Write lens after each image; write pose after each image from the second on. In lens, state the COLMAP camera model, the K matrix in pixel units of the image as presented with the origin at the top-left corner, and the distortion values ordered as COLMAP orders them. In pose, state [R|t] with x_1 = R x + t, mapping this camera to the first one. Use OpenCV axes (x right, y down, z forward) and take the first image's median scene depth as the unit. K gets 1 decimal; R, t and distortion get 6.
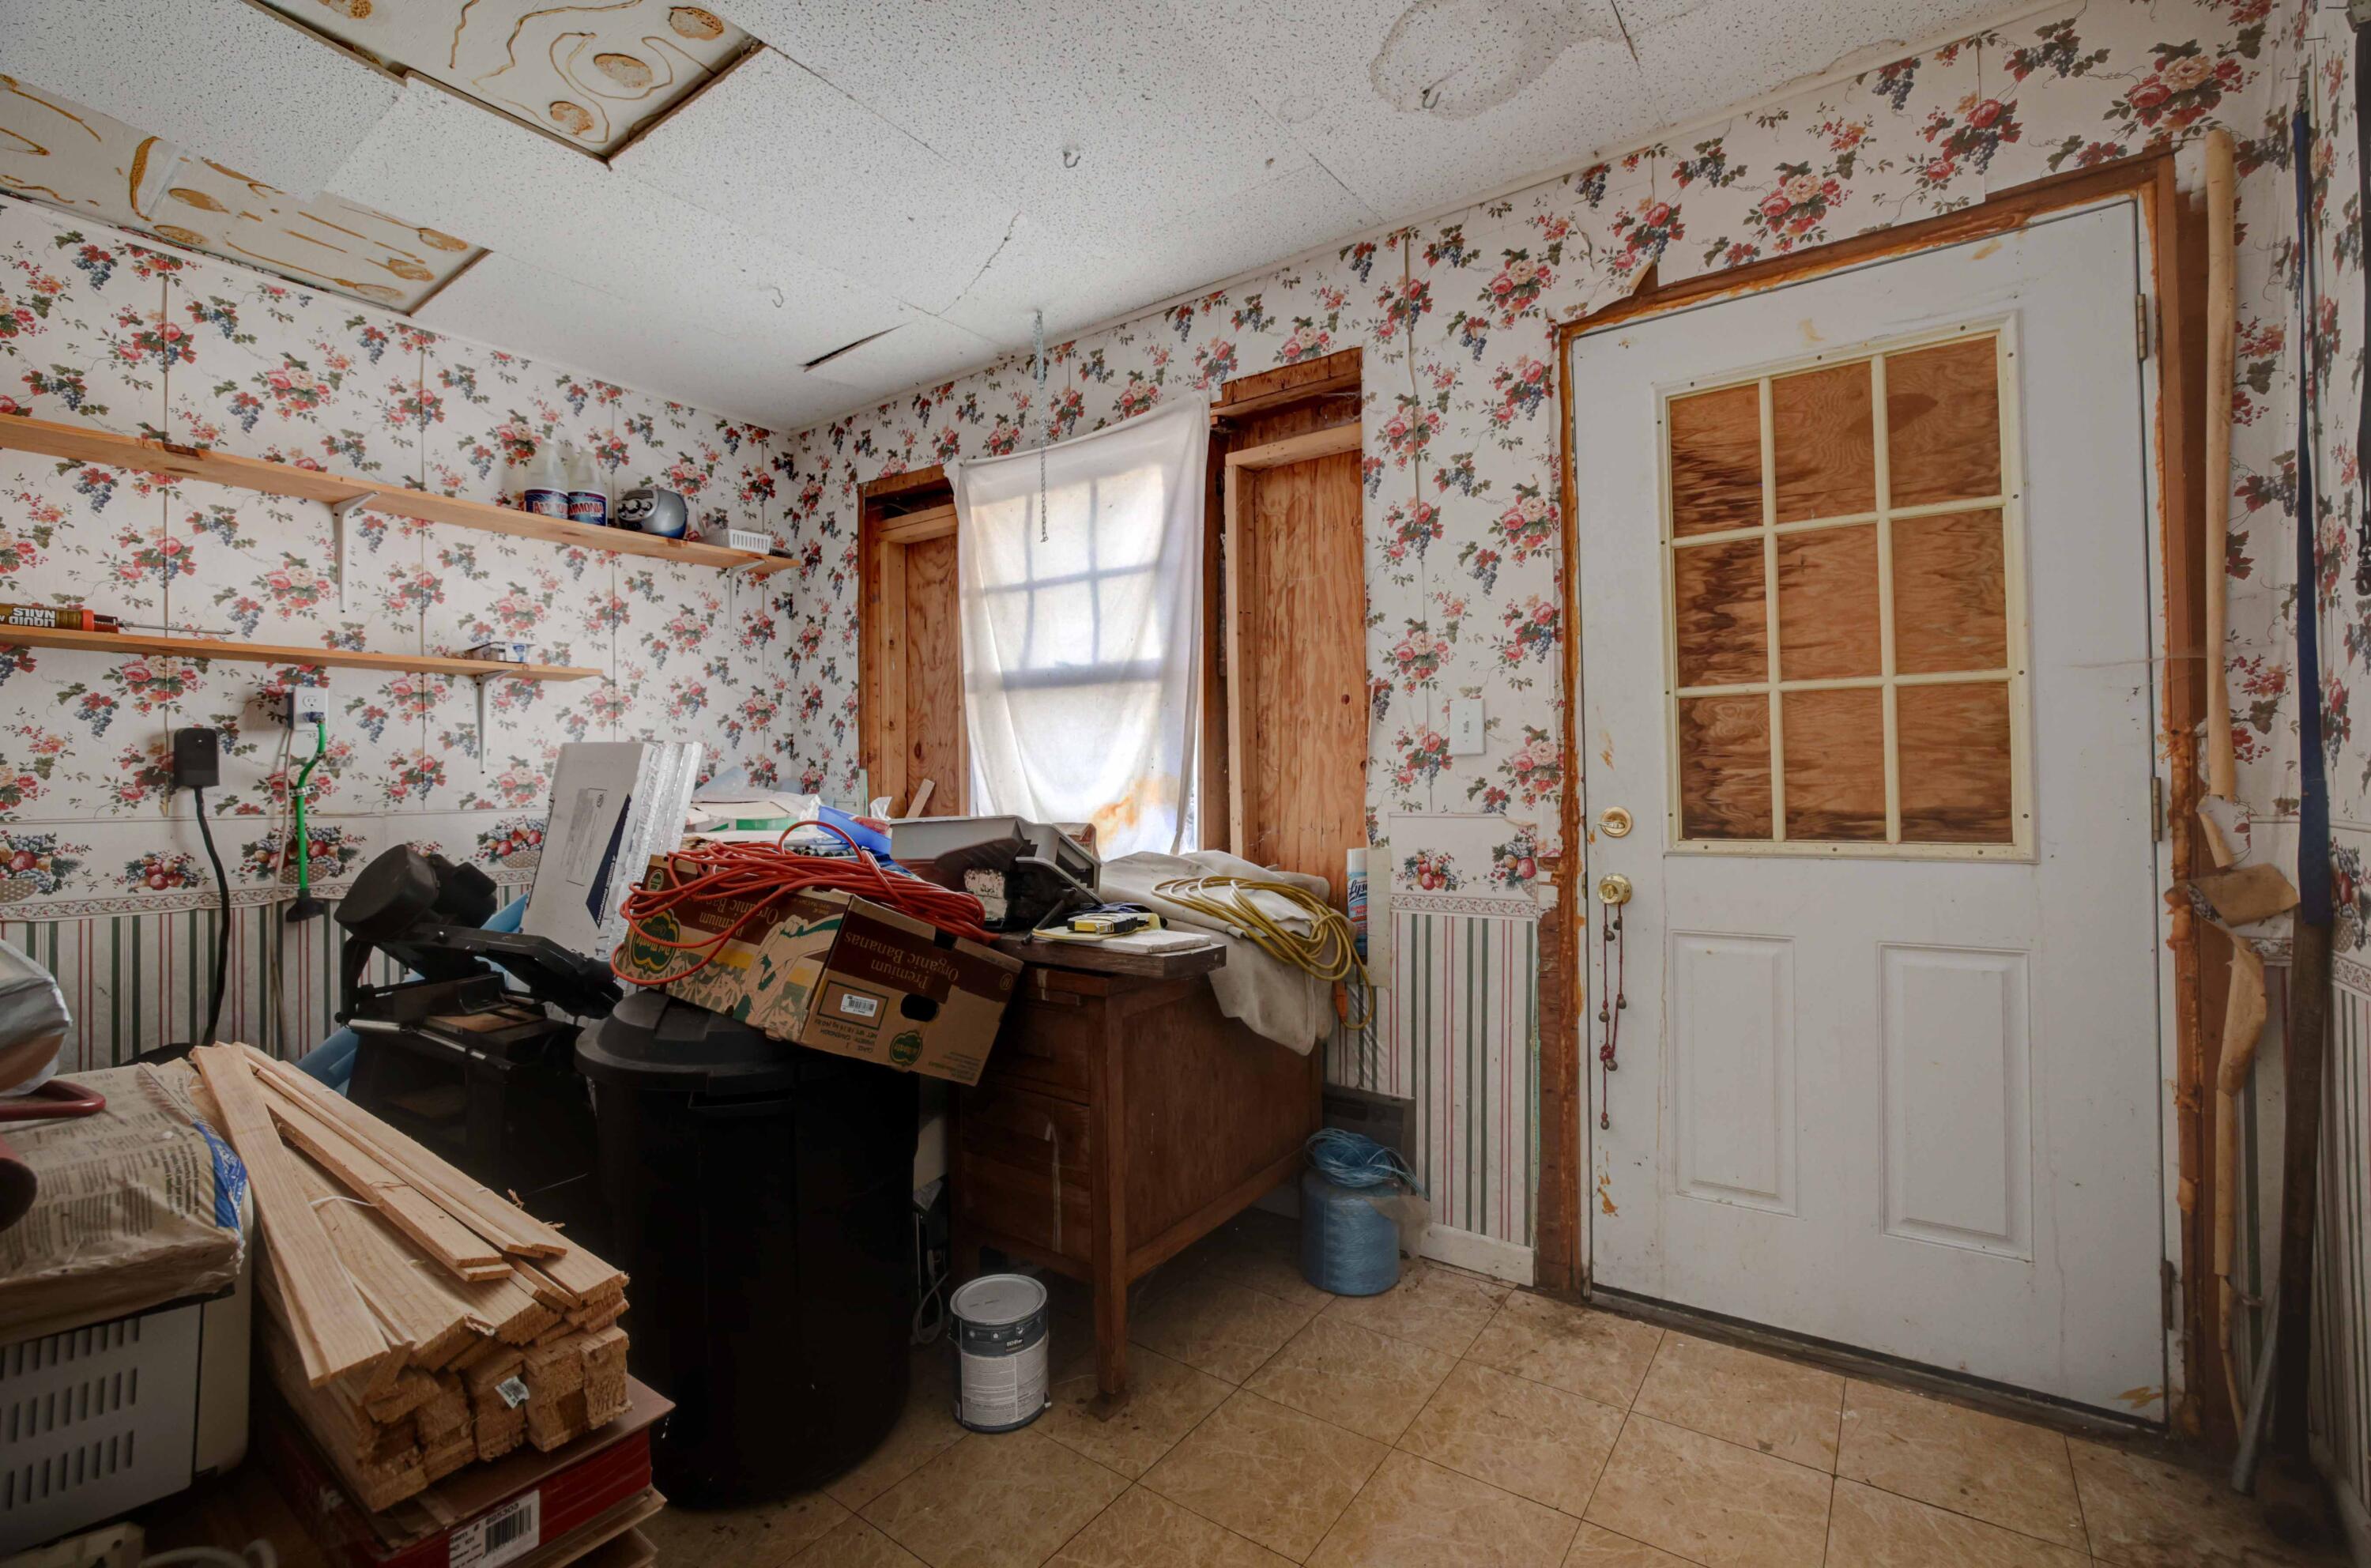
lens RADIAL K [[1007.8, 0, 1205.8], [0, 1007.8, 776.9], [0, 0, 1]] dist [-0.042515, 0.014249]
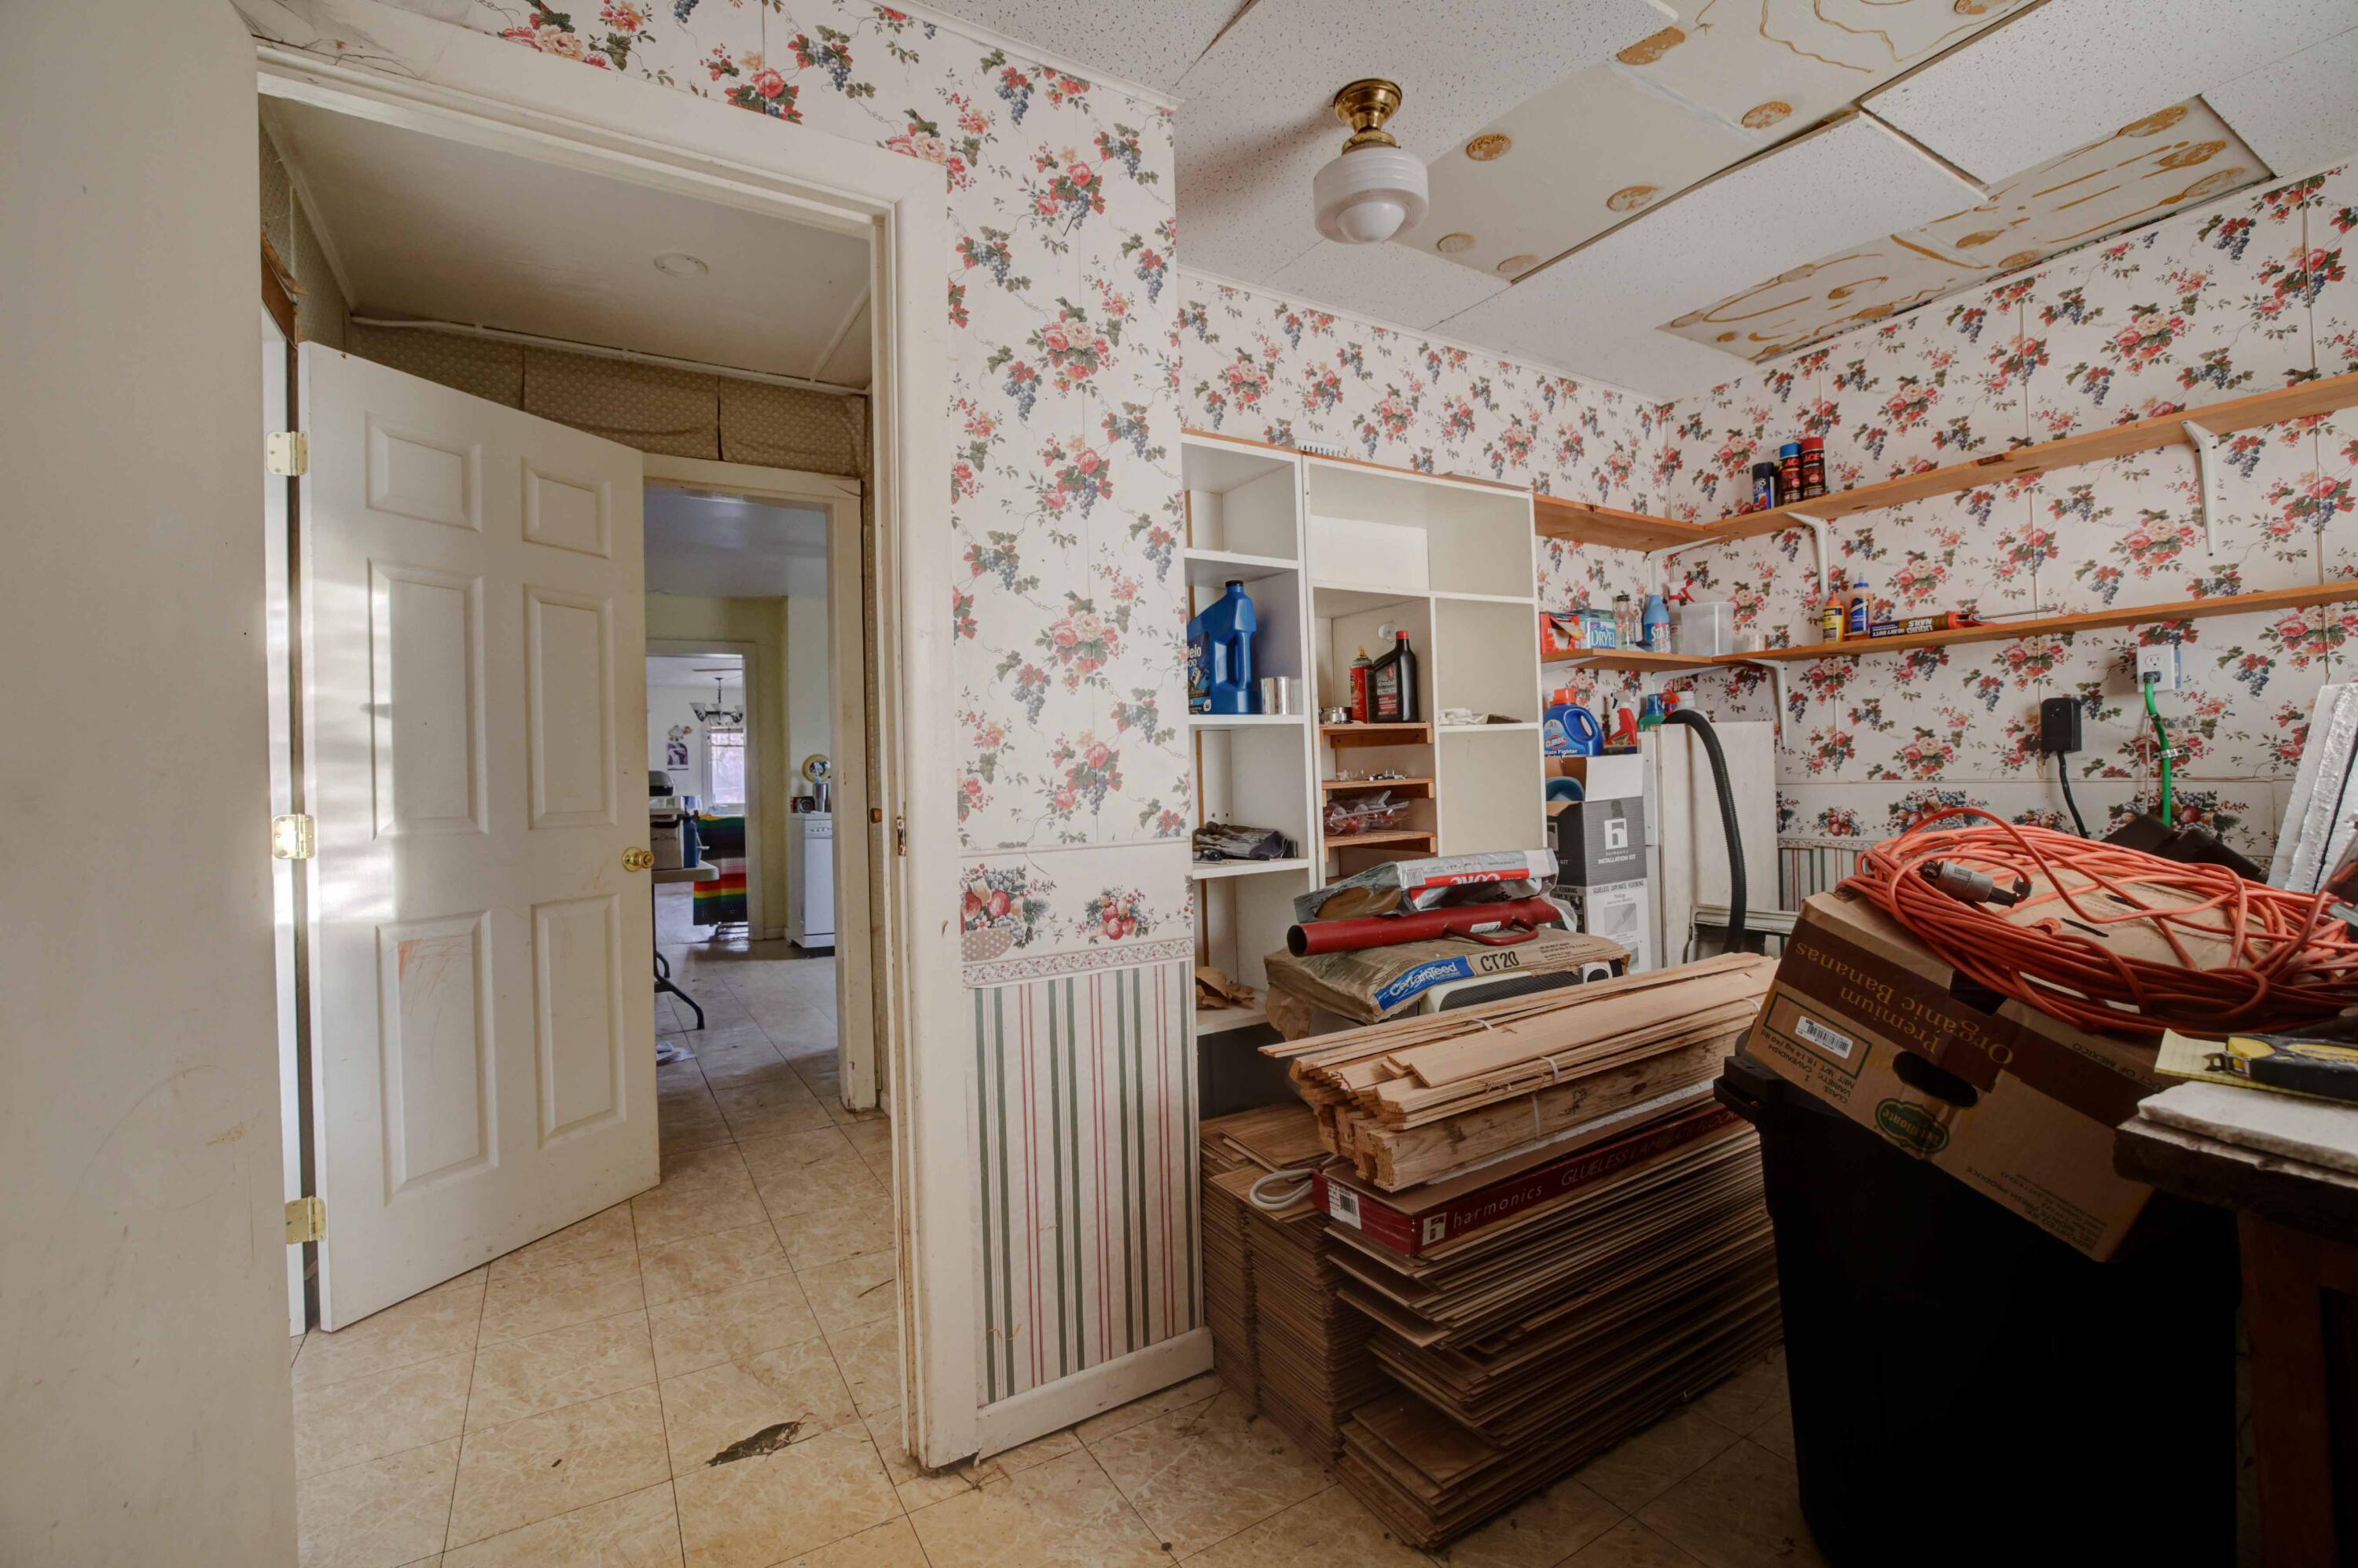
lens RADIAL K [[1000.1, 0, 1179.0], [0, 1000.1, 784.0], [0, 0, 1]] dist [-0.021466, -0.000173]
pose [[-0.401250, 0.024705, -0.915635, 0.366772], [0.035418, 0.999307, 0.011442, -0.000996], [0.915284, -0.027839, -0.401847, 0.534828]]
